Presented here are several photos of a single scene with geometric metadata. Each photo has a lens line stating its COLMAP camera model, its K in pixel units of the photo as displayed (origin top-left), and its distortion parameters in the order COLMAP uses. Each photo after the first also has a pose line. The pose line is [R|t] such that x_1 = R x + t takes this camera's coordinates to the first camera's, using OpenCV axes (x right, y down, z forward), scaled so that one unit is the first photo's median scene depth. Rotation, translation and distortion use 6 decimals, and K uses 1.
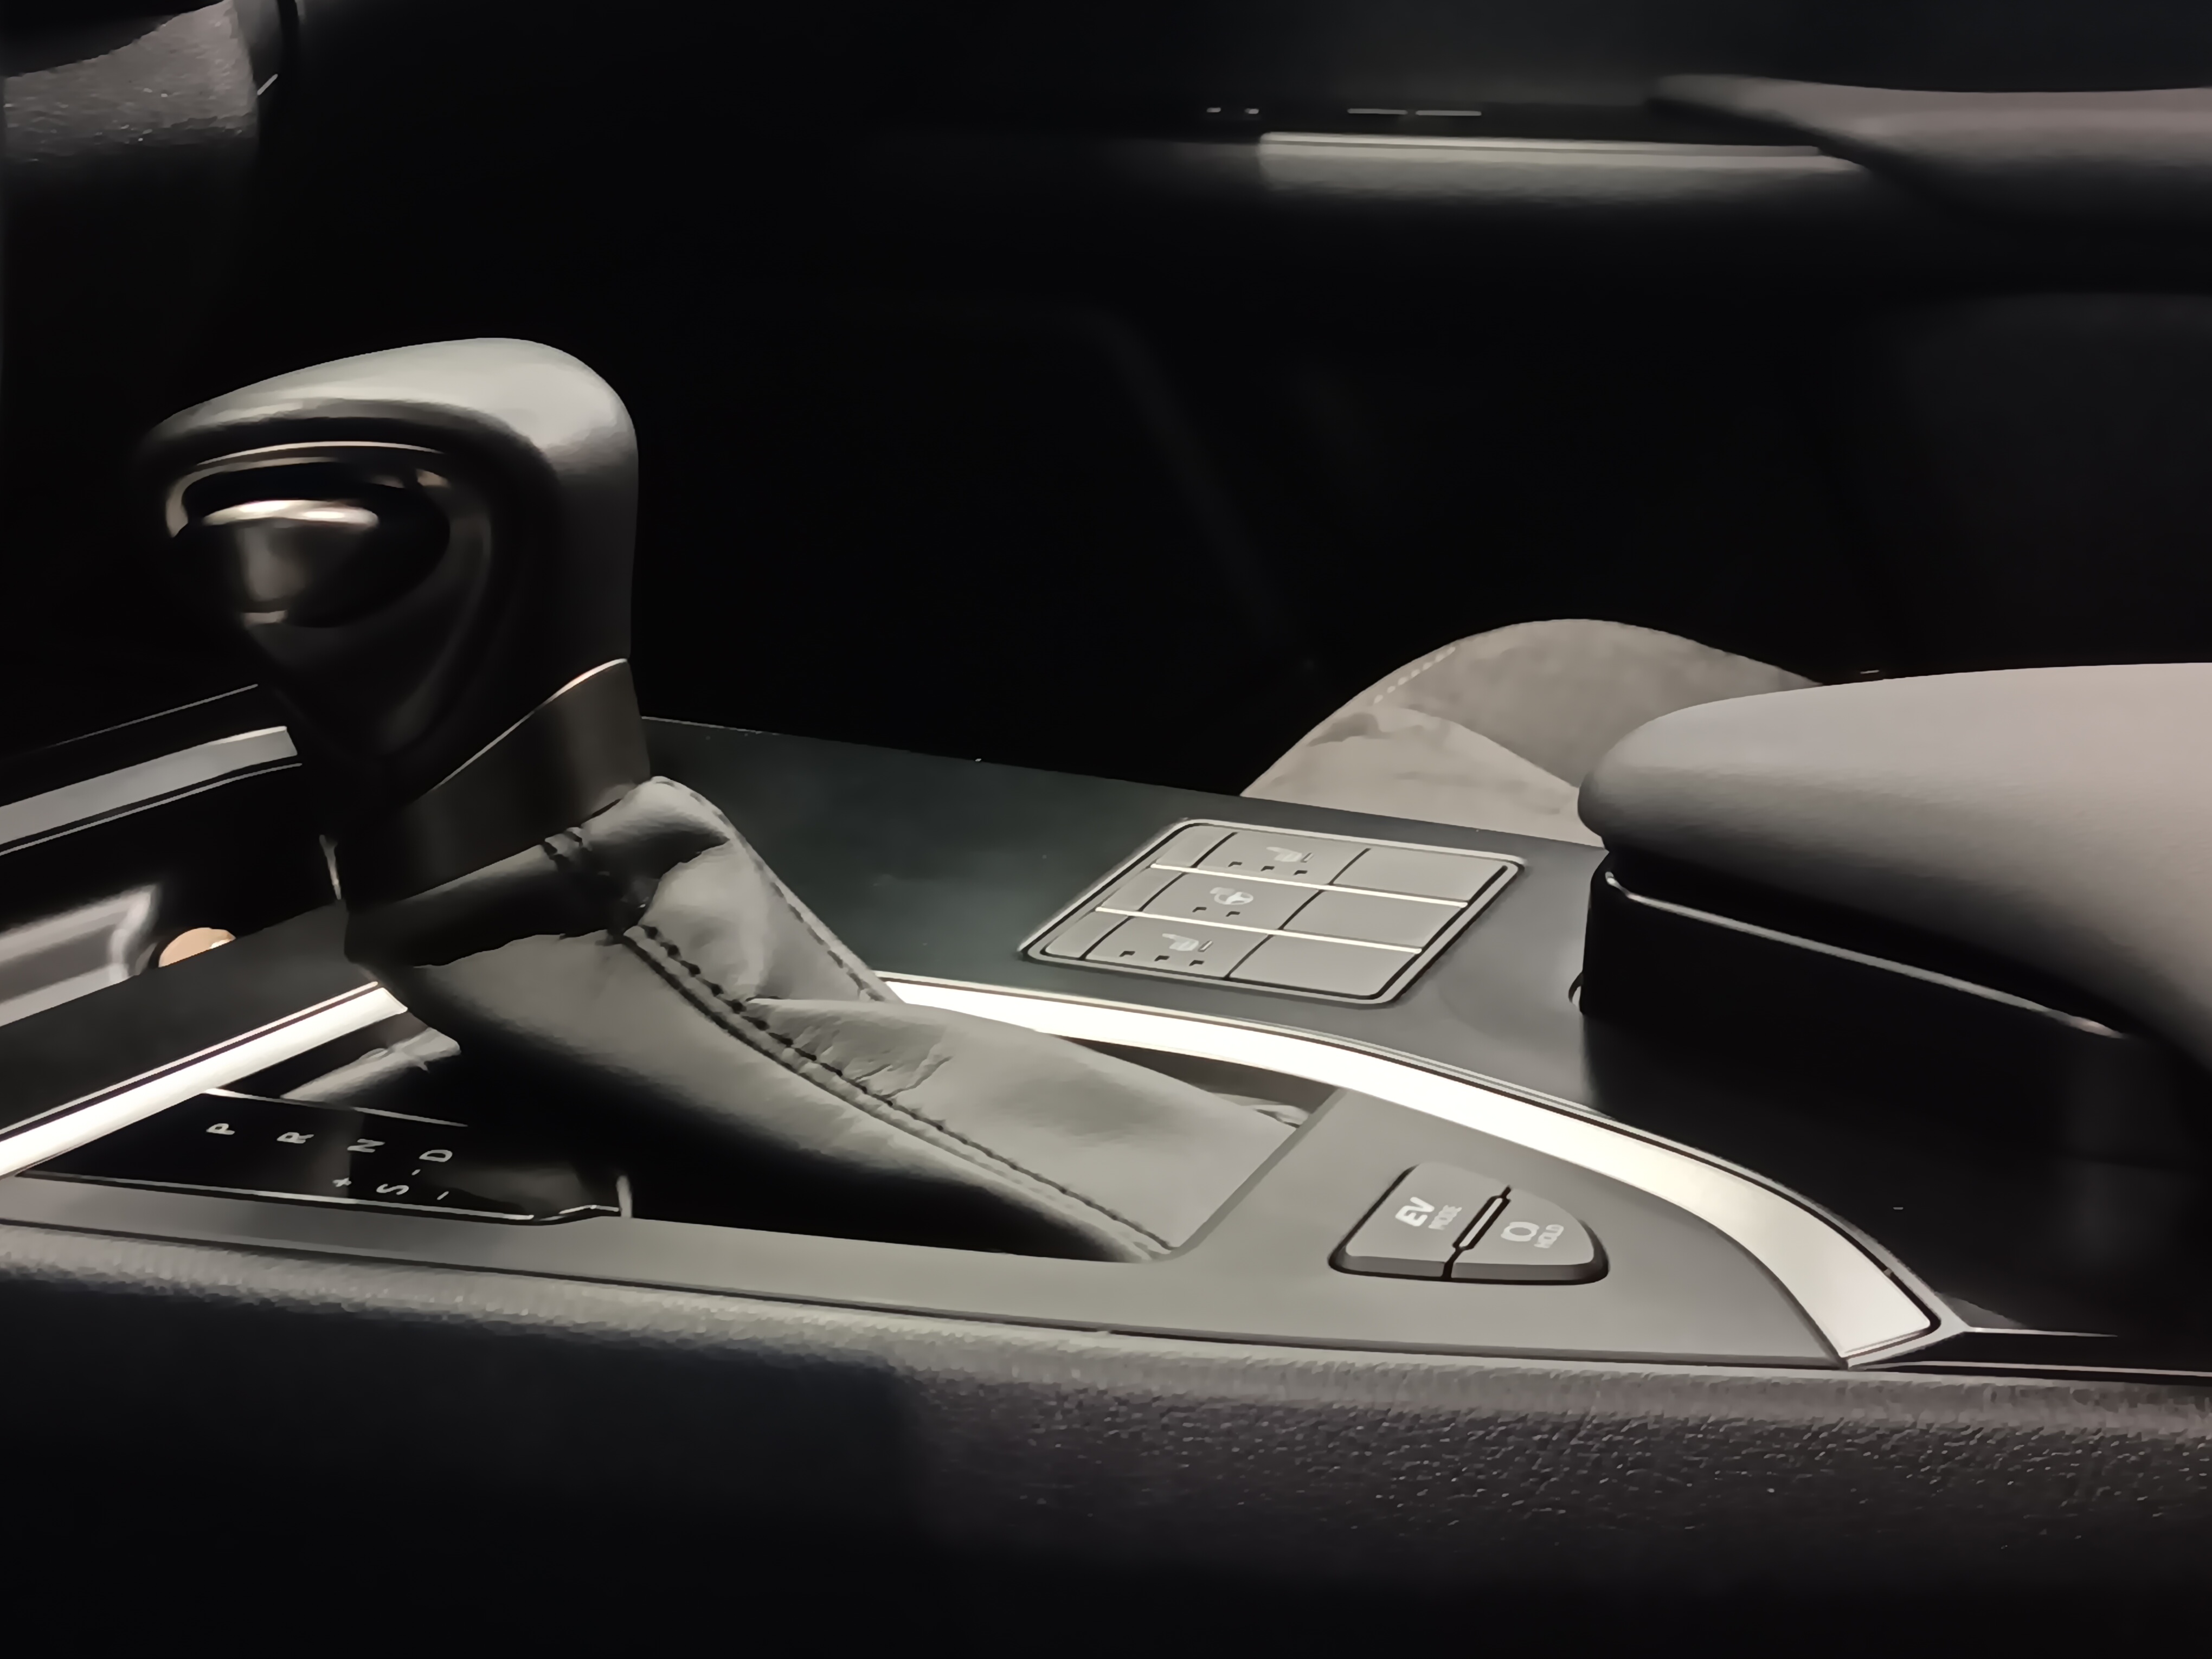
lens RADIAL K [[3229.8, 0, 1106.0], [0, 3229.8, 829.5], [0, 0, 1]] dist [0.048601, -0.411986]
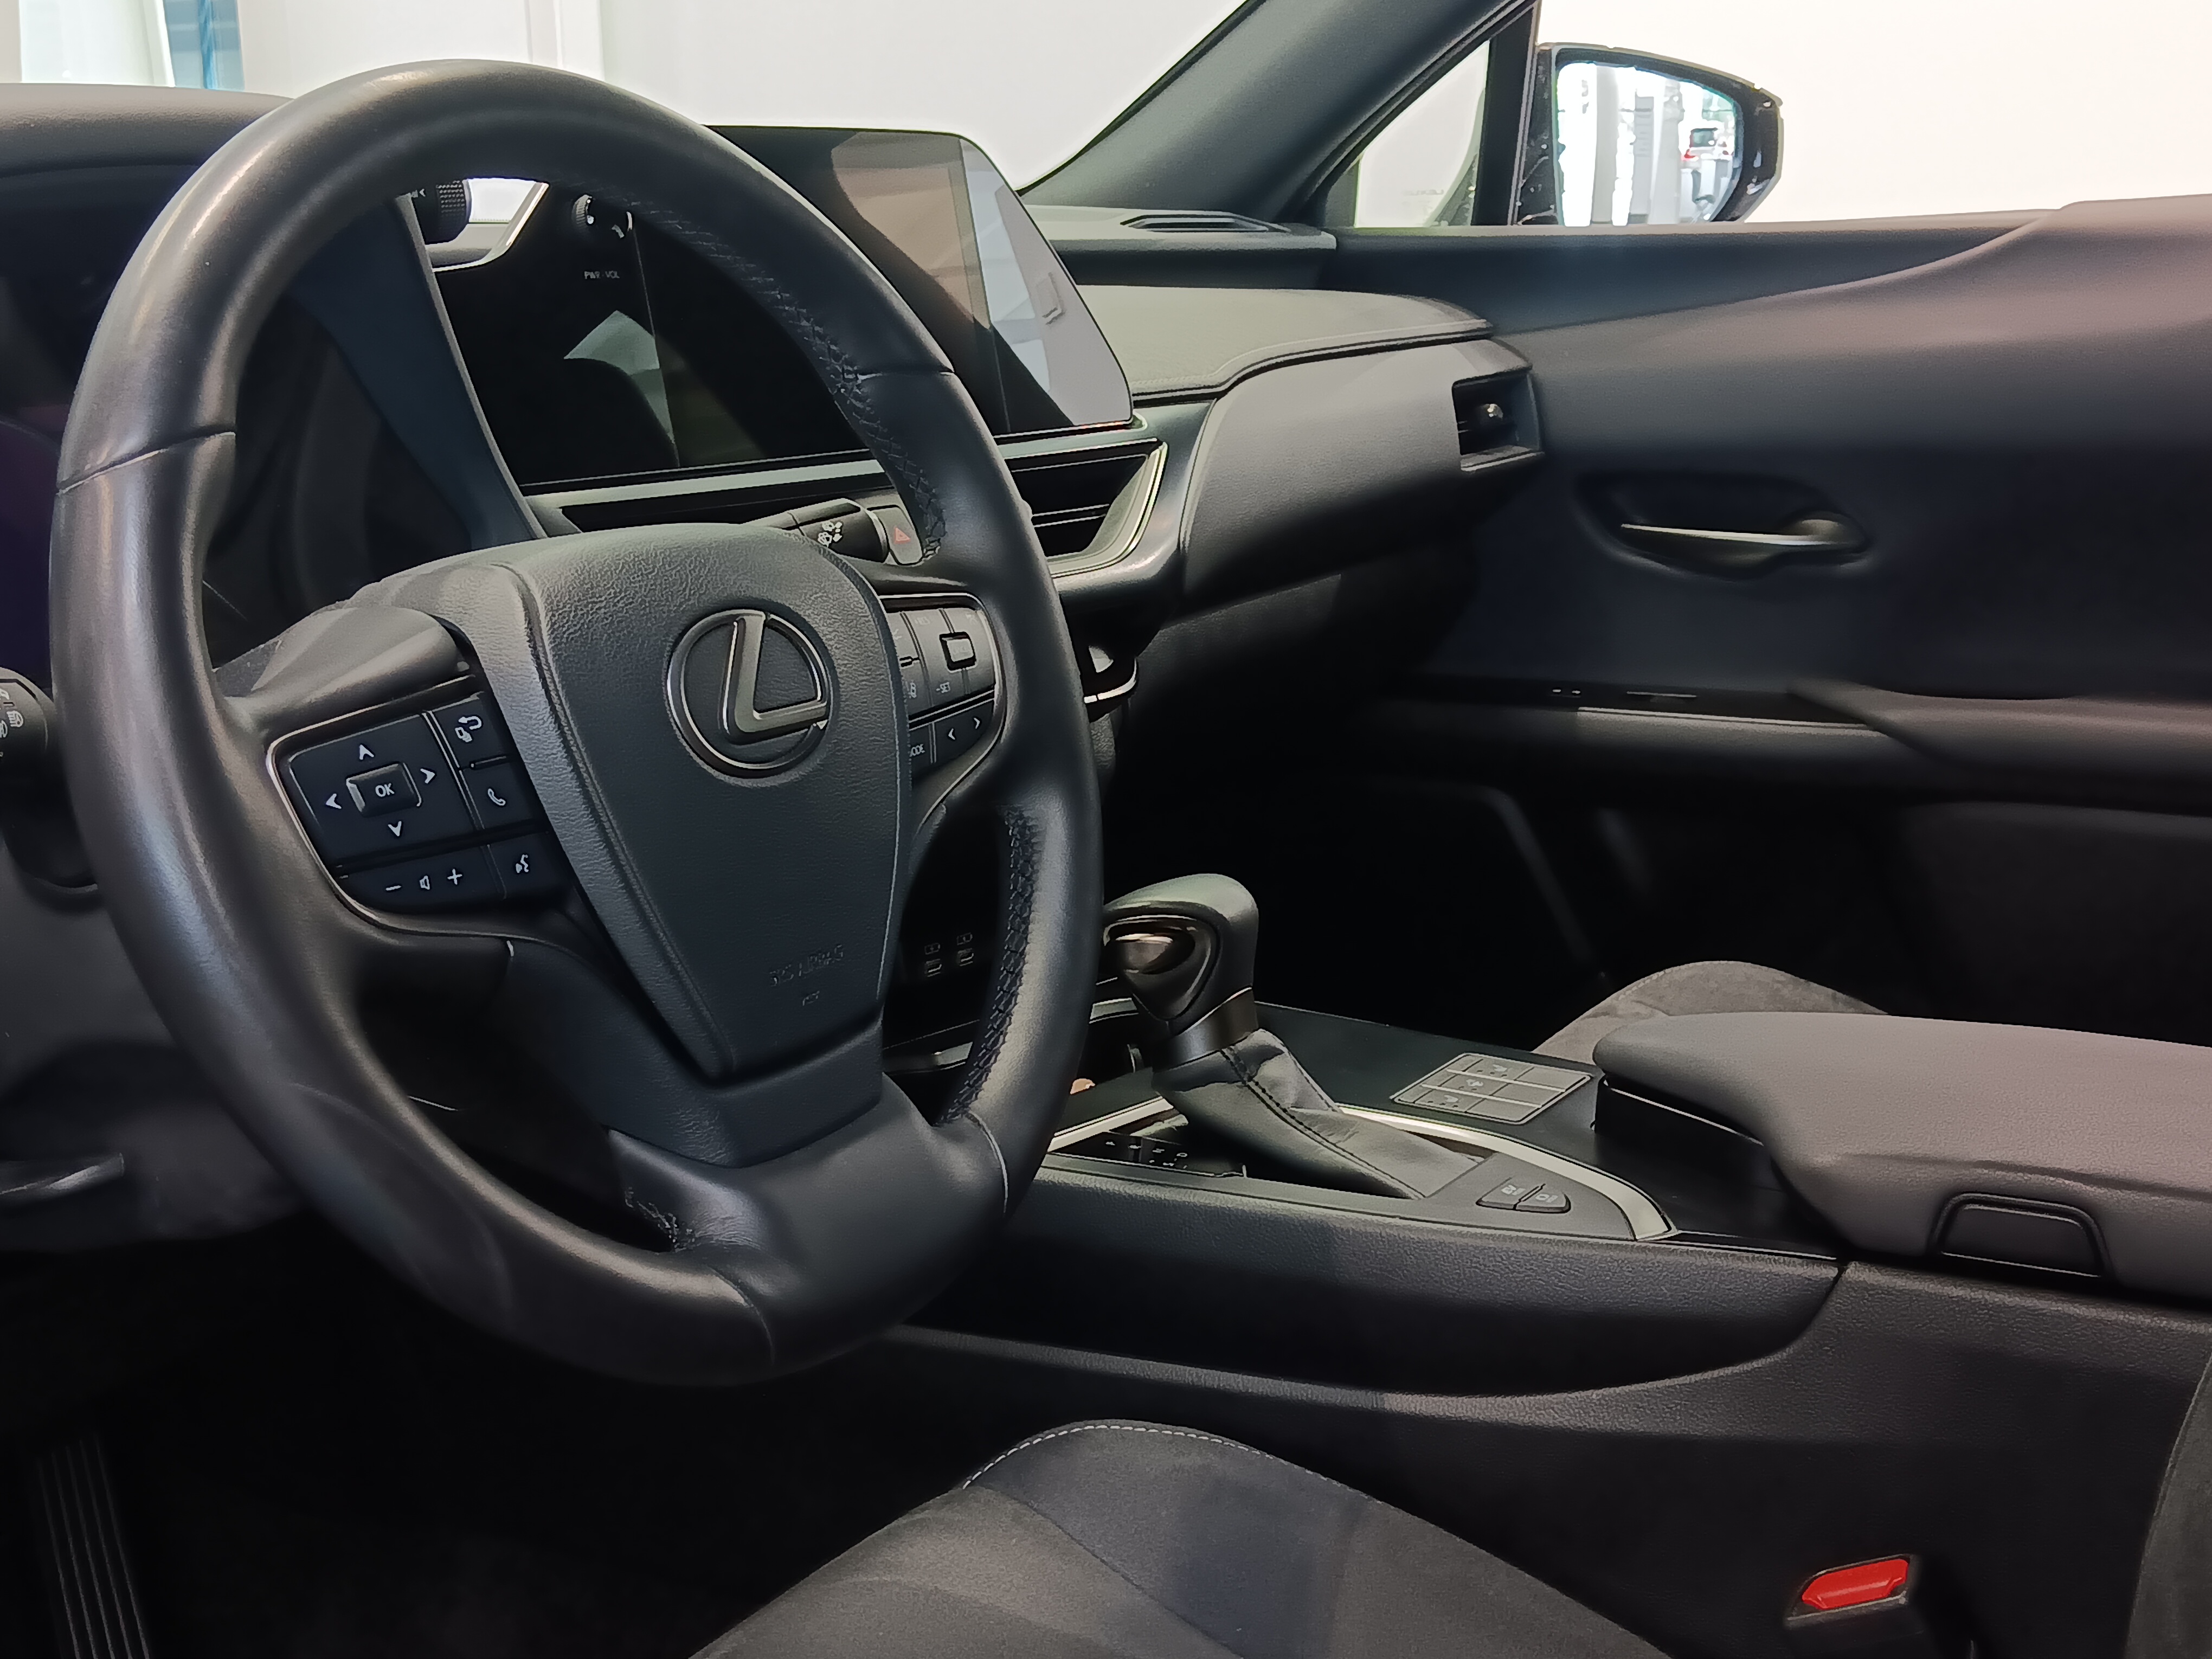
lens RADIAL K [[3229.8, 0, 1106.0], [0, 3229.8, 829.5], [0, 0, 1]] dist [0.048601, -0.411986]
pose [[0.982220, 0.031024, -0.185153, 0.251549], [-0.043566, 0.996995, -0.064060, -0.004081], [0.182609, 0.070987, 0.980620, -1.848609]]
